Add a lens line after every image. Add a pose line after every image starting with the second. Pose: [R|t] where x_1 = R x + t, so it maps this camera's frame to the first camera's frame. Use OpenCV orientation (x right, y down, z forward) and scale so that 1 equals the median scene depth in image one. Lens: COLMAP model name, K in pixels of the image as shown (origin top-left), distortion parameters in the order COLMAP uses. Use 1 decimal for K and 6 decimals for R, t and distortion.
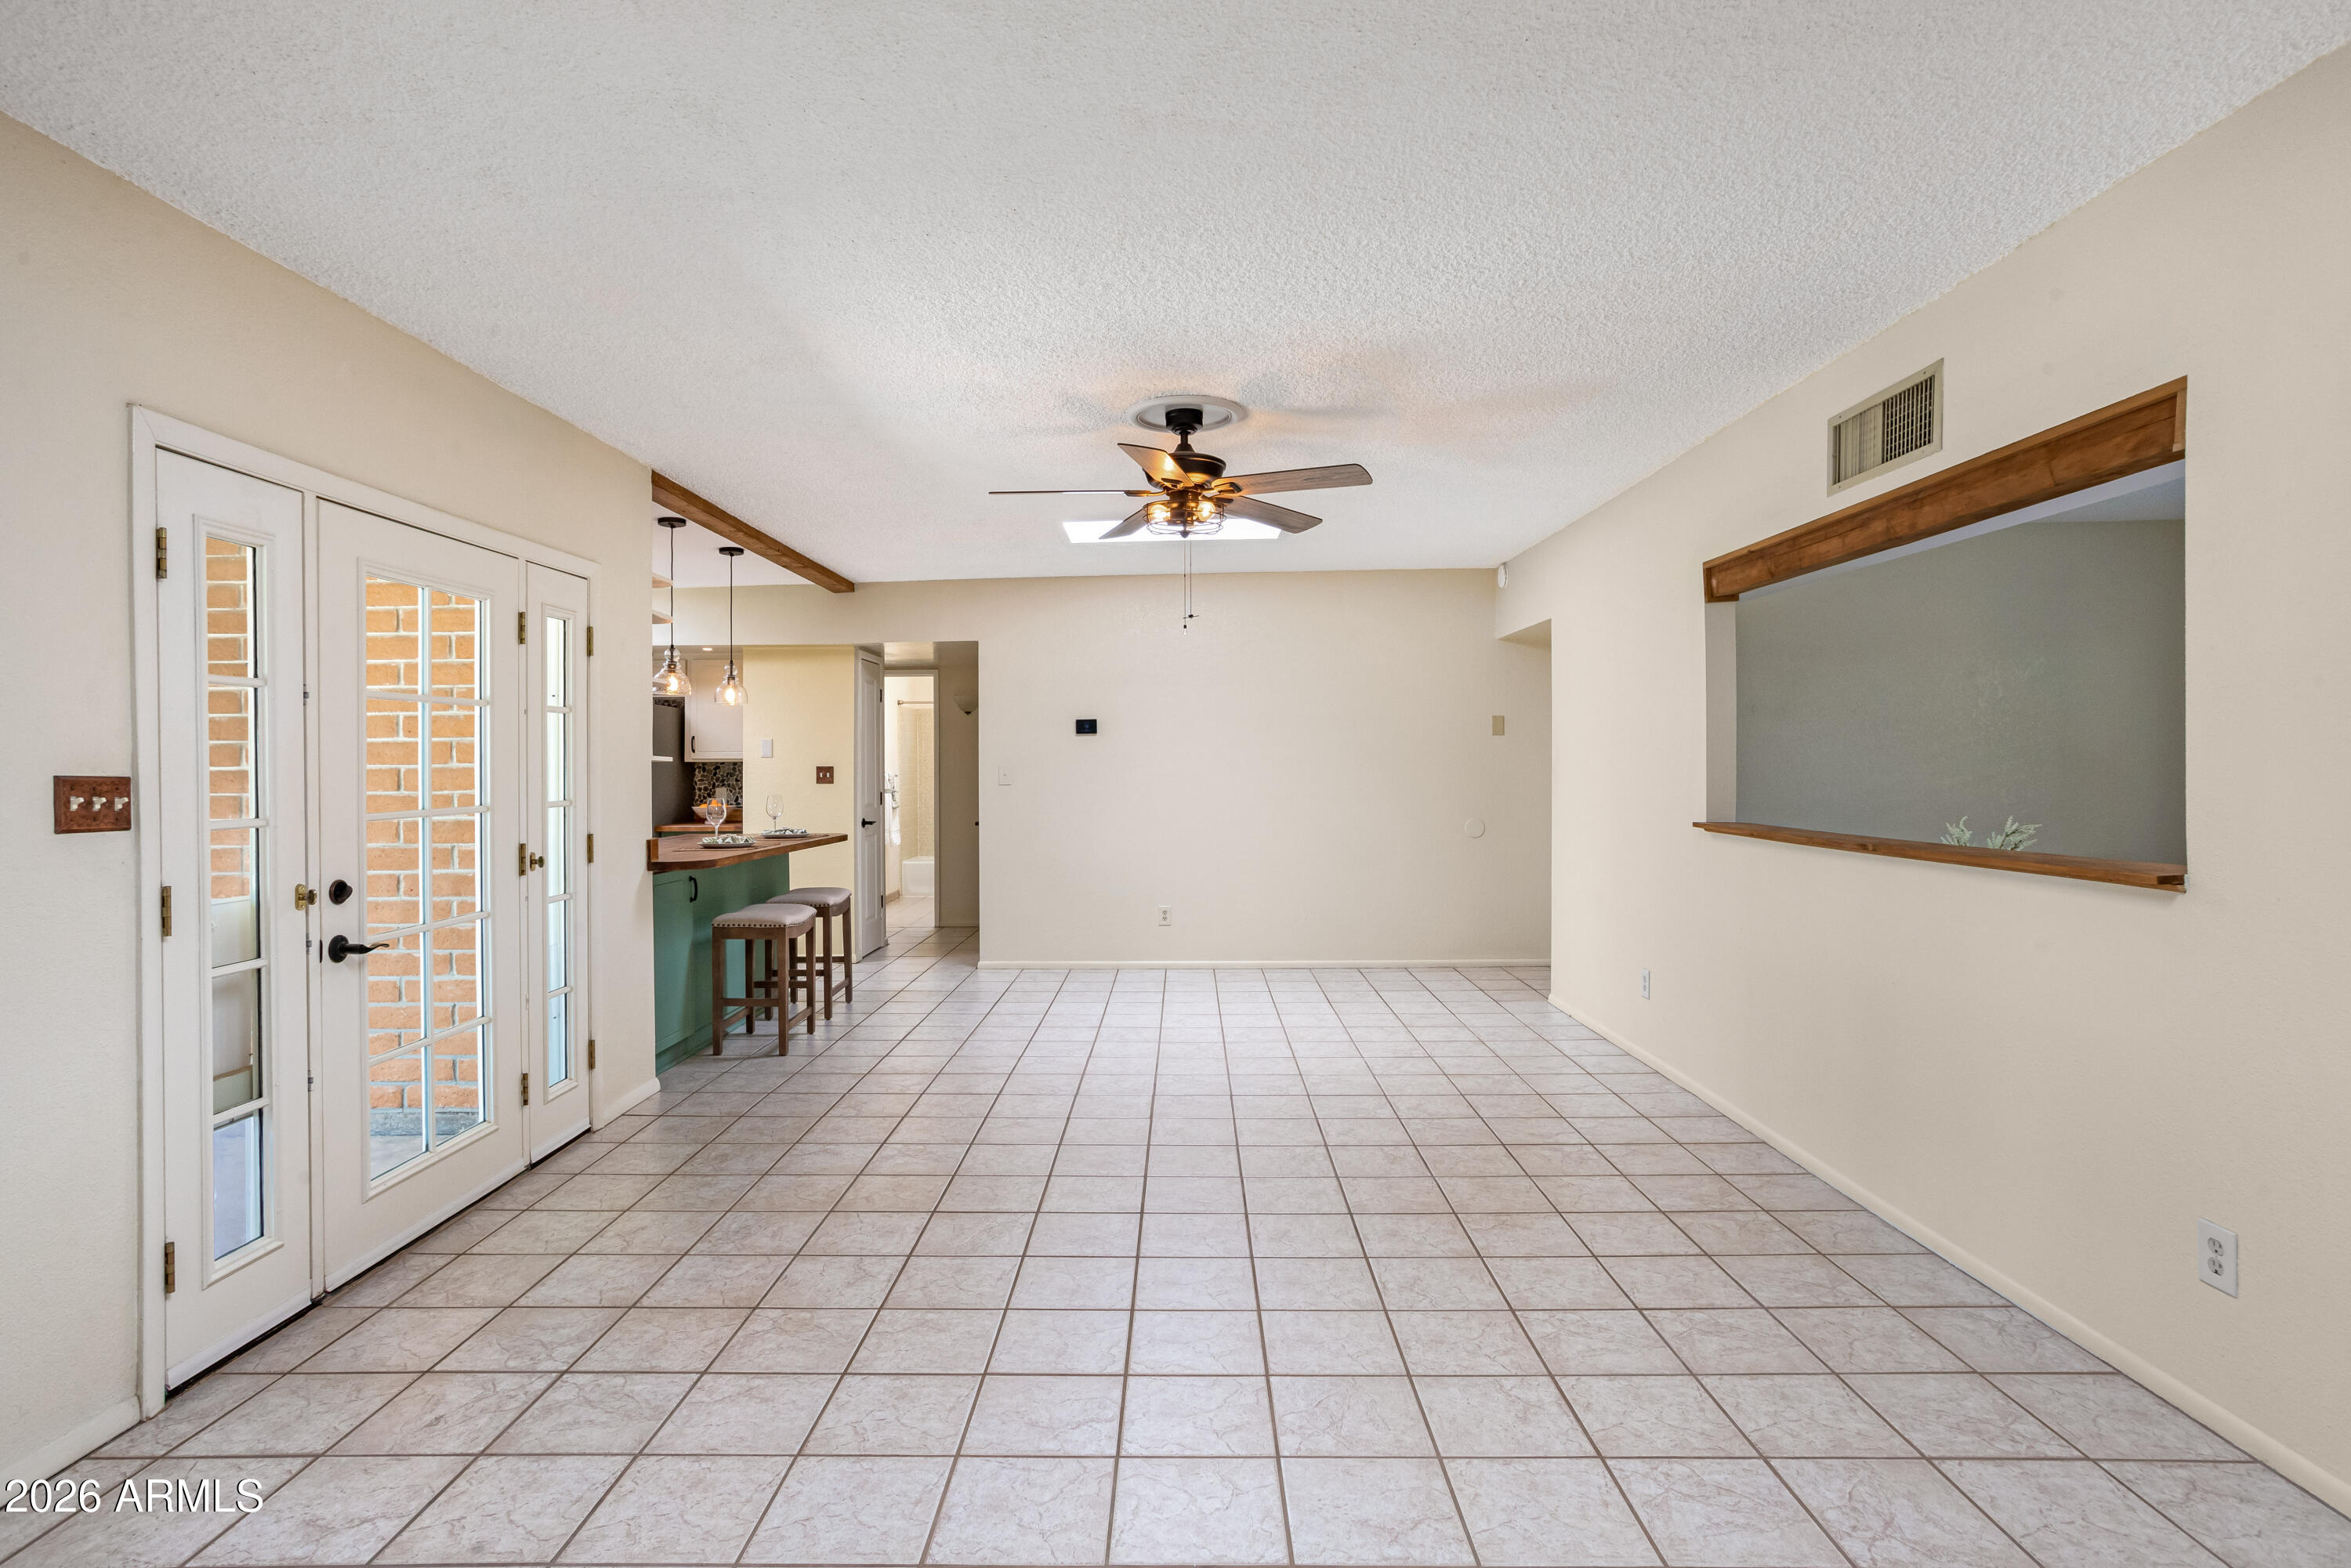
lens RADIAL K [[1171.5, 0, 1164.8], [0, 1171.5, 775.1], [0, 0, 1]] dist [-0.048505, 0.034708]
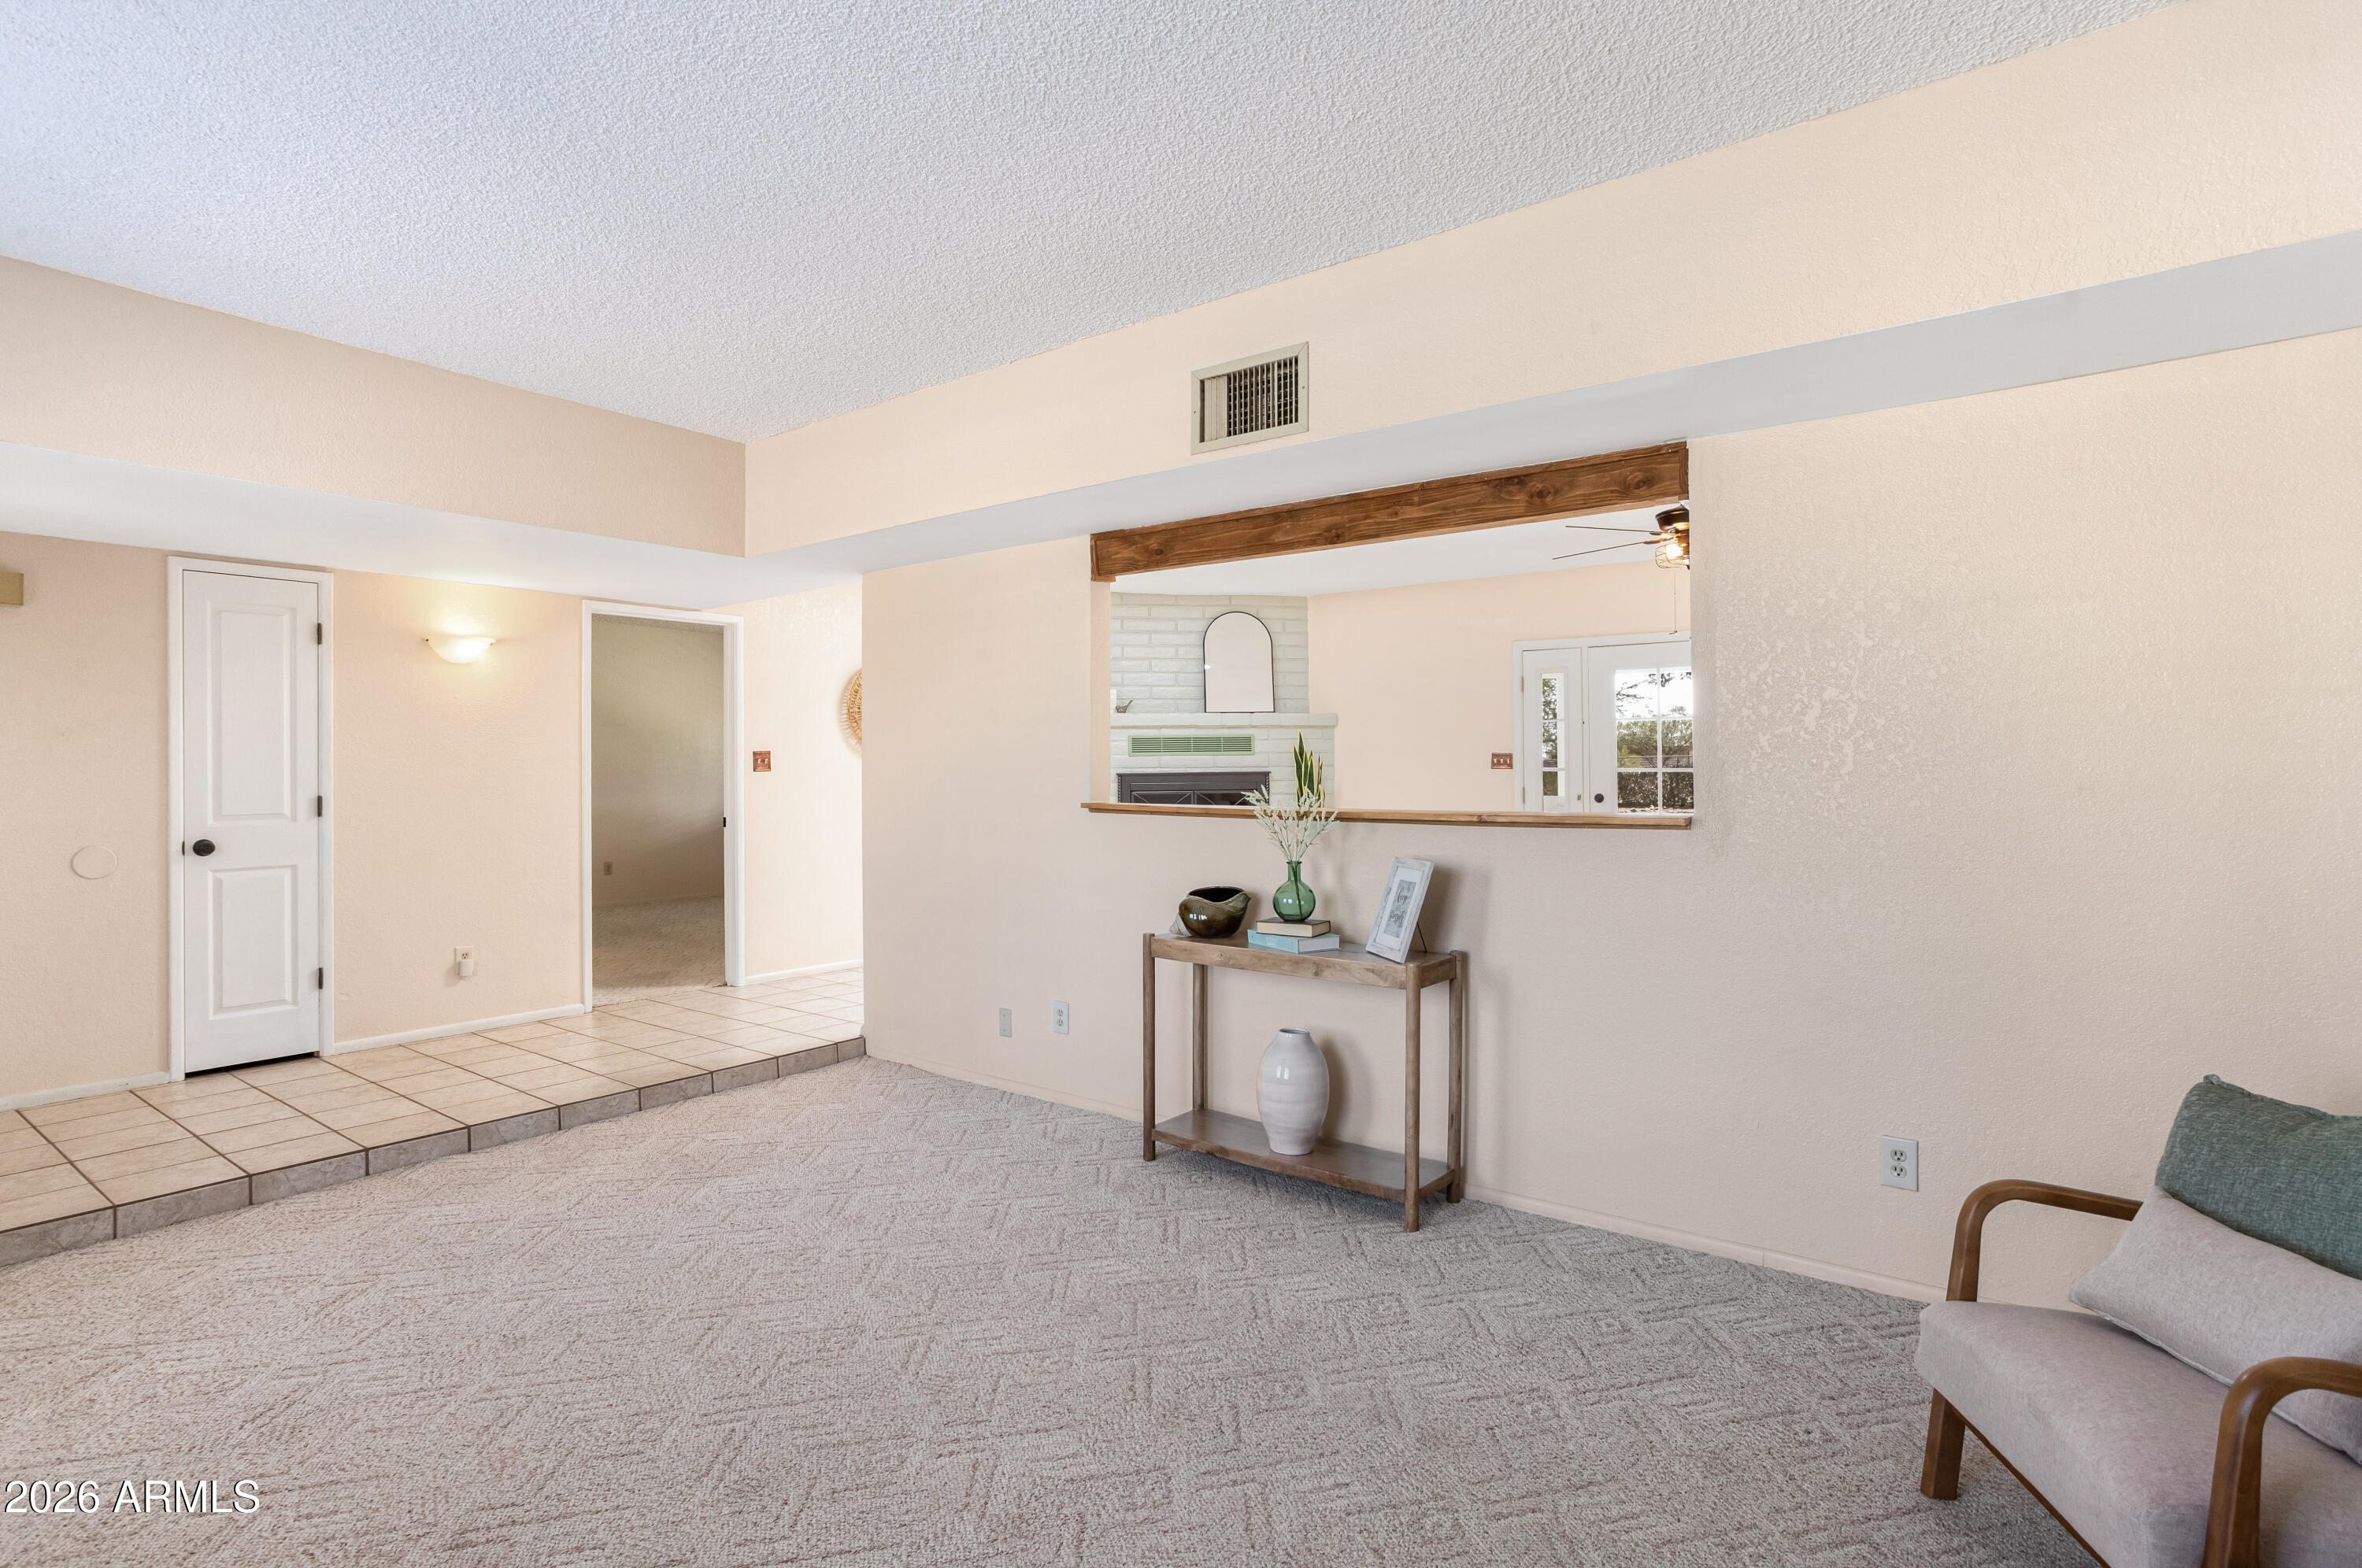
lens RADIAL K [[1176.8, 0, 1170.2], [0, 1176.8, 769.1], [0, 0, 1]] dist [-0.048505, 0.034708]
pose [[-0.613776, 0.010360, -0.789413, 1.484352], [0.000158, 0.999915, 0.013000, 0.001780], [0.789481, 0.007855, -0.613725, 1.432241]]
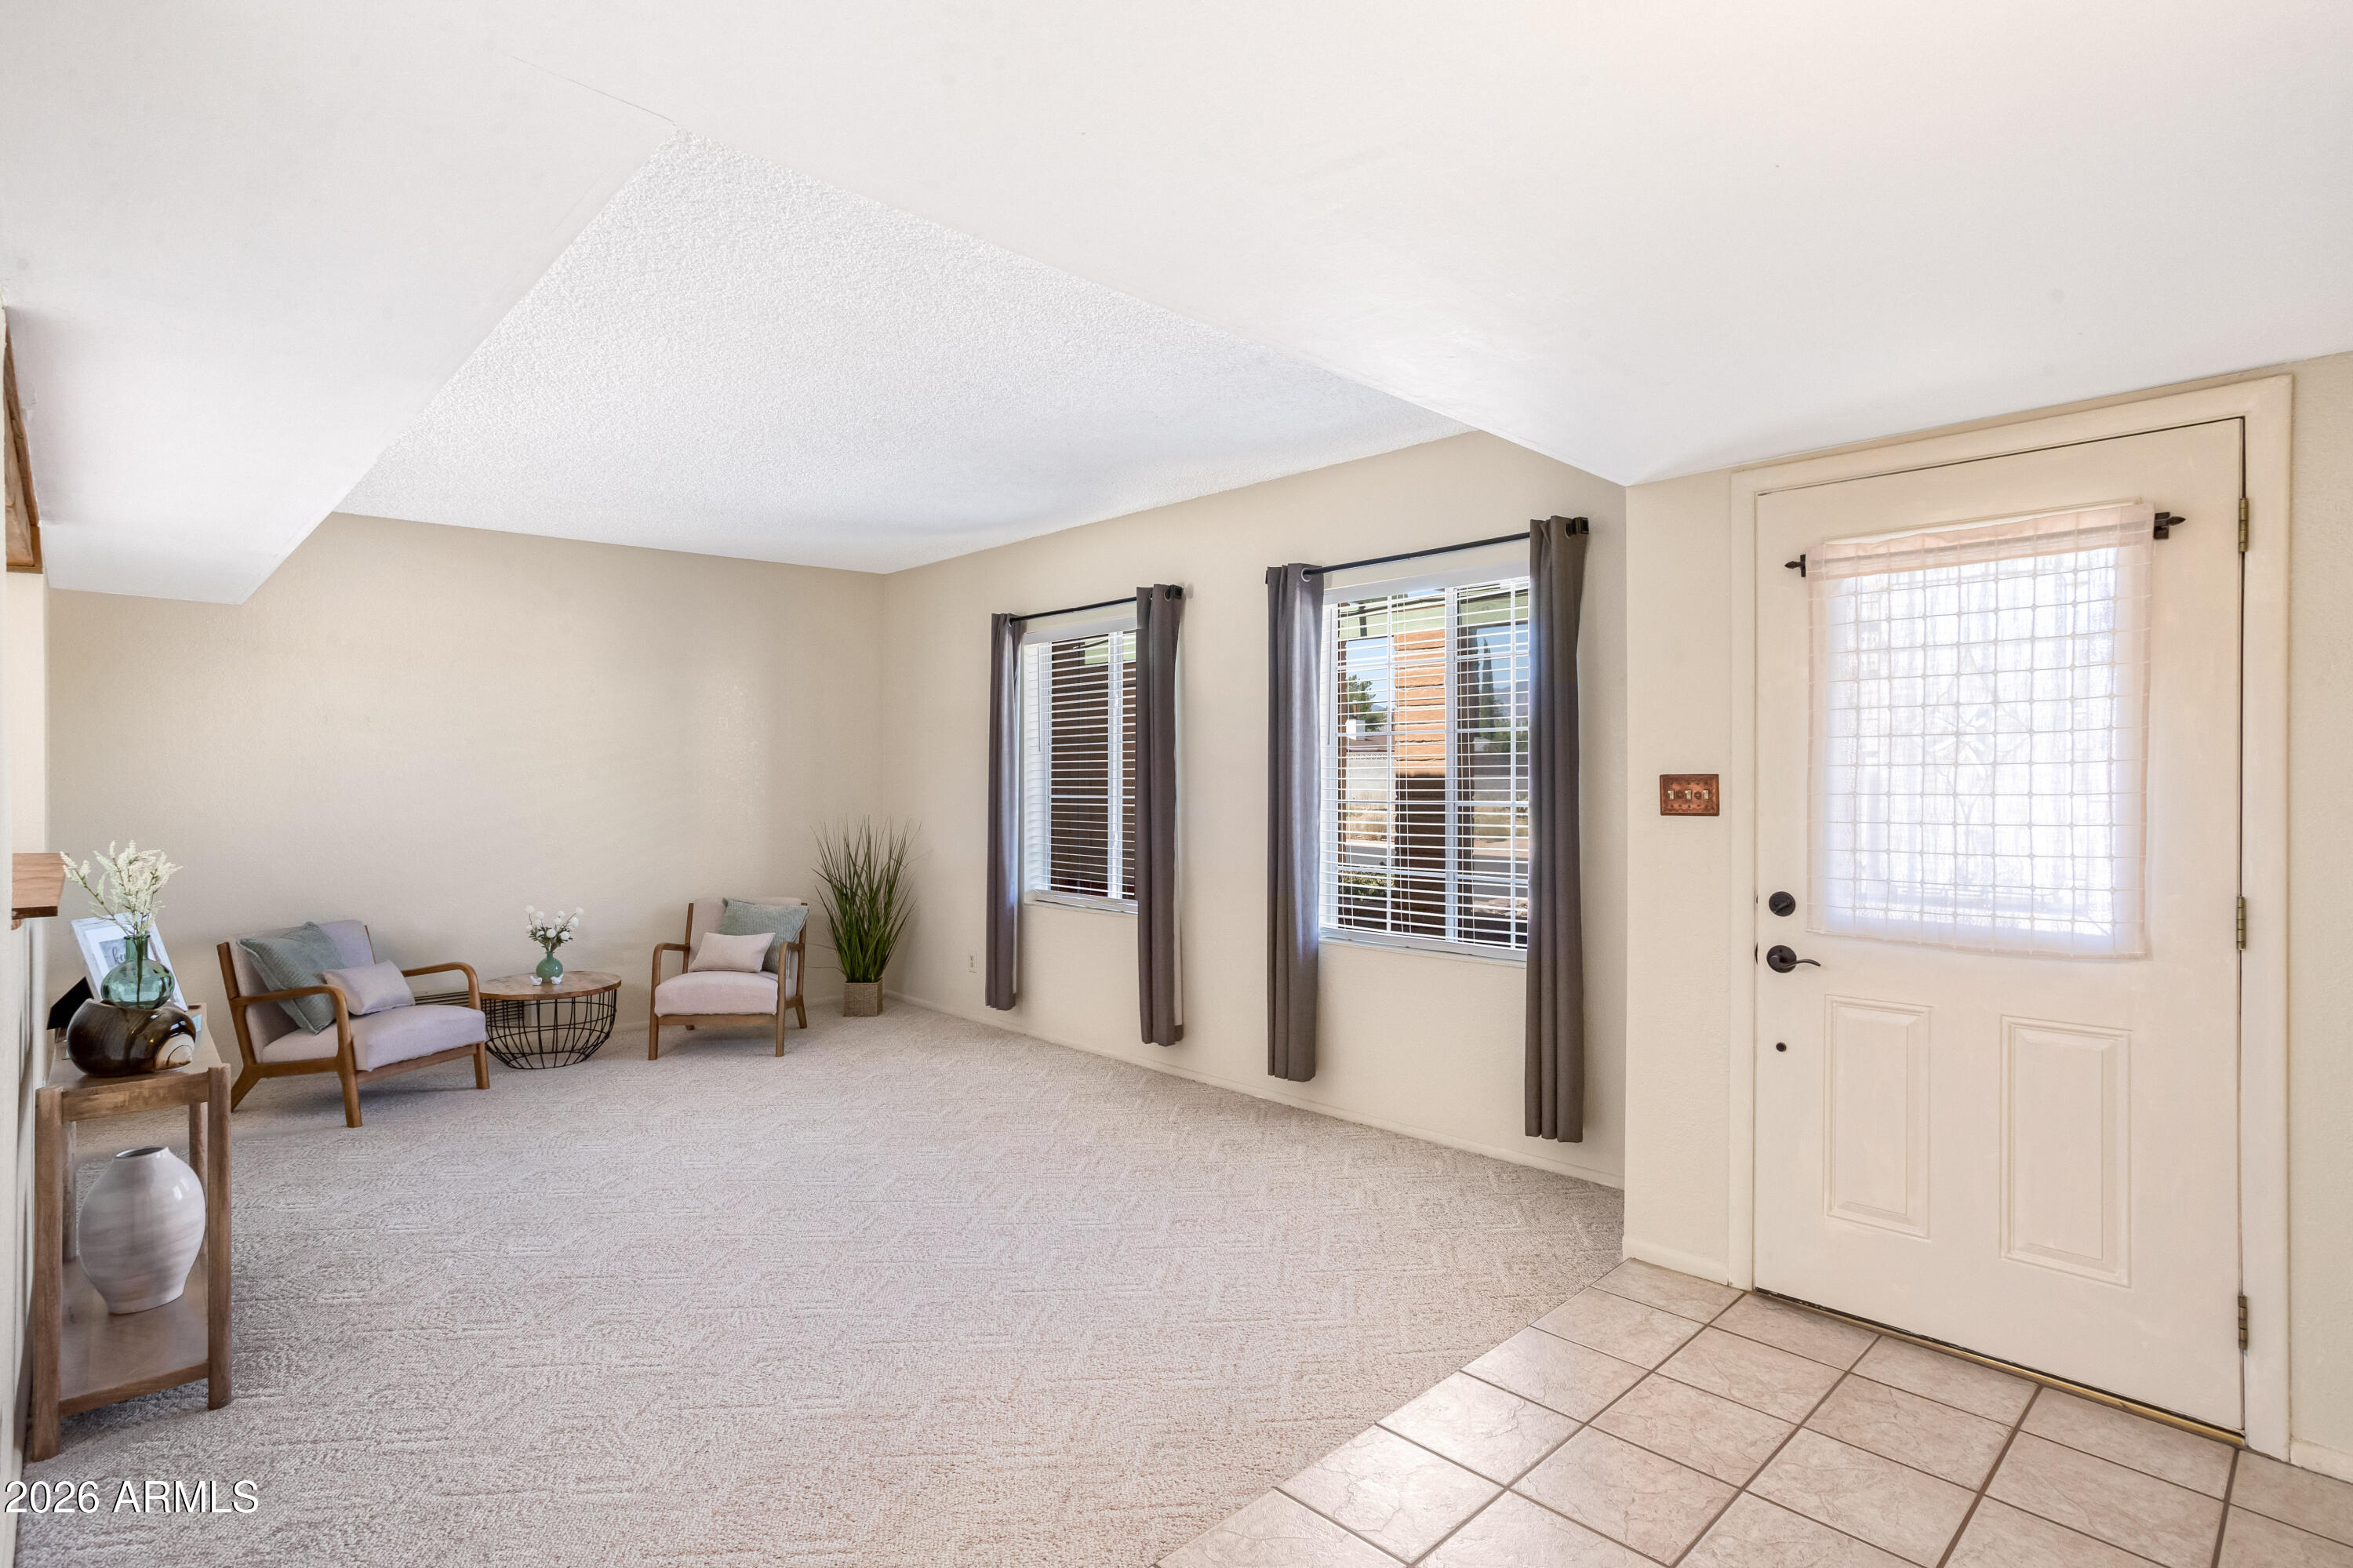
lens RADIAL K [[1172.5, 0, 1179.9], [0, 1172.5, 794.3], [0, 0, 1]] dist [-0.048505, 0.034708]
pose [[0.718282, -0.002750, 0.695747, 0.602510], [0.002862, 0.999995, 0.000997, 0.000739], [-0.695746, 0.001275, 0.718287, -0.123610]]
